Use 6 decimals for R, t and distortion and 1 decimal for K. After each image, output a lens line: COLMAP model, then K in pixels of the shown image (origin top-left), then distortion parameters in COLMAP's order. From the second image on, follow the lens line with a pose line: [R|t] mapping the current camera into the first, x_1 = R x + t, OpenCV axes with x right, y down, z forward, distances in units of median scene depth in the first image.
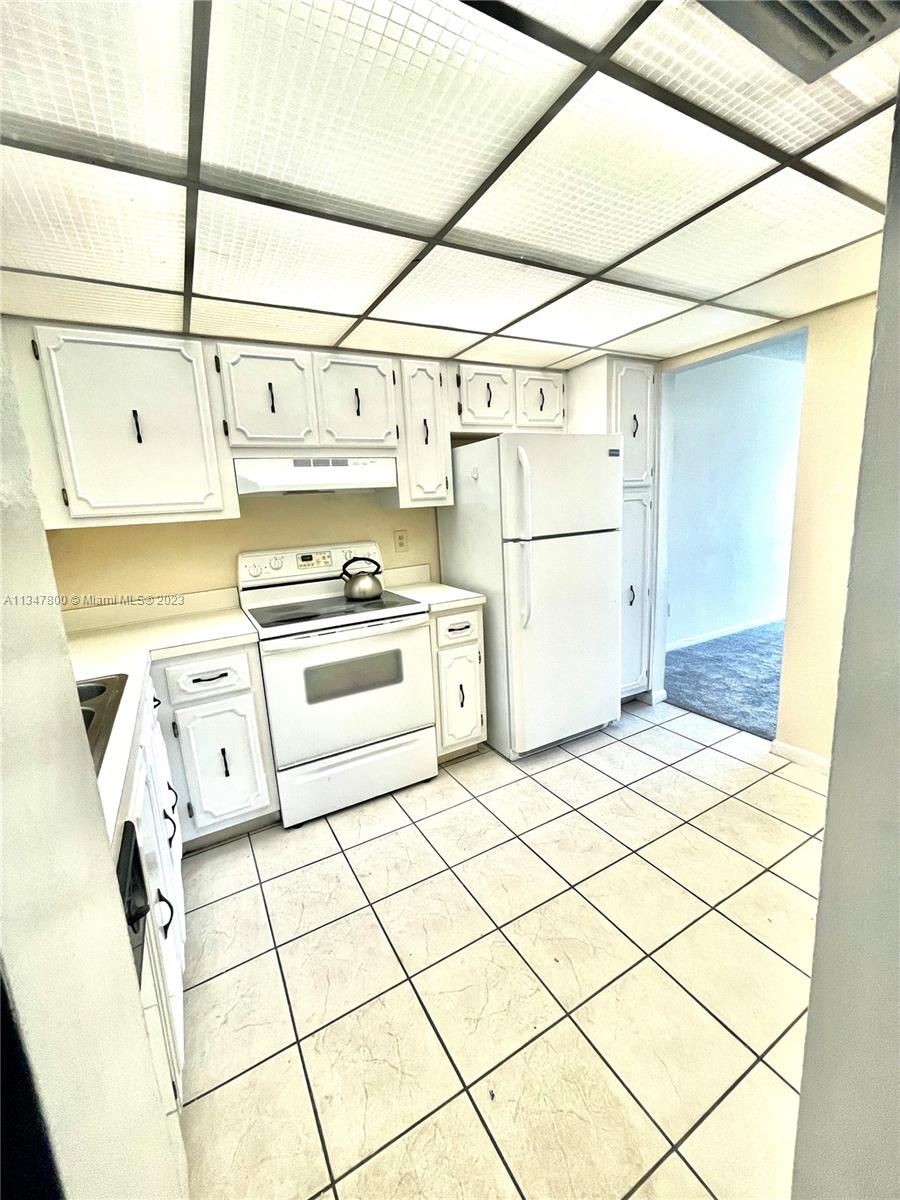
lens RADIAL K [[484.9, 0, 447.7], [0, 484.9, 596.8], [0, 0, 1]] dist [-0.000418, 0.000345]
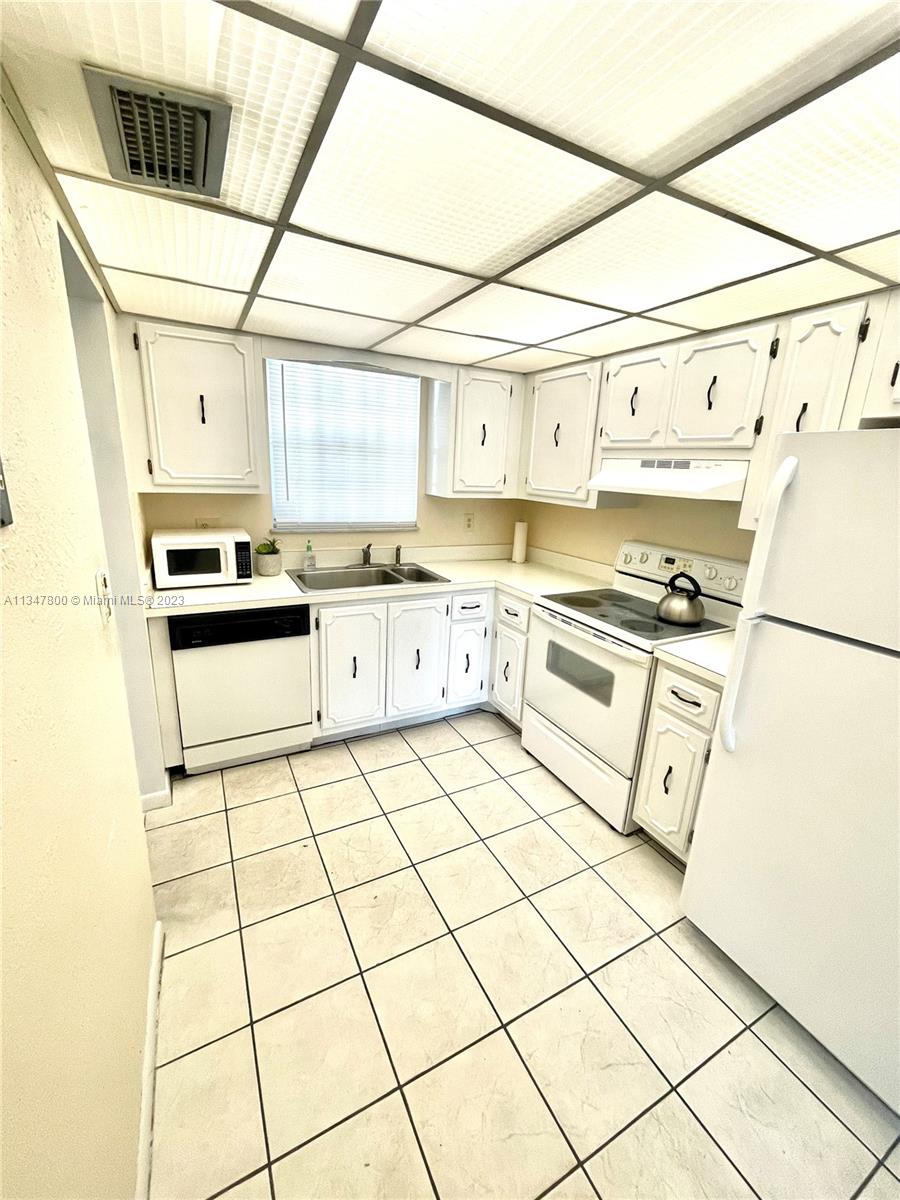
lens RADIAL K [[484.9, 0, 447.7], [0, 484.9, 596.8], [0, 0, 1]] dist [-0.000418, 0.000345]
pose [[-0.036088, 0.320156, -0.946677, 0.741705], [-0.221987, 0.921059, 0.319955, -0.252604], [0.974382, 0.221697, 0.037831, 0.624360]]
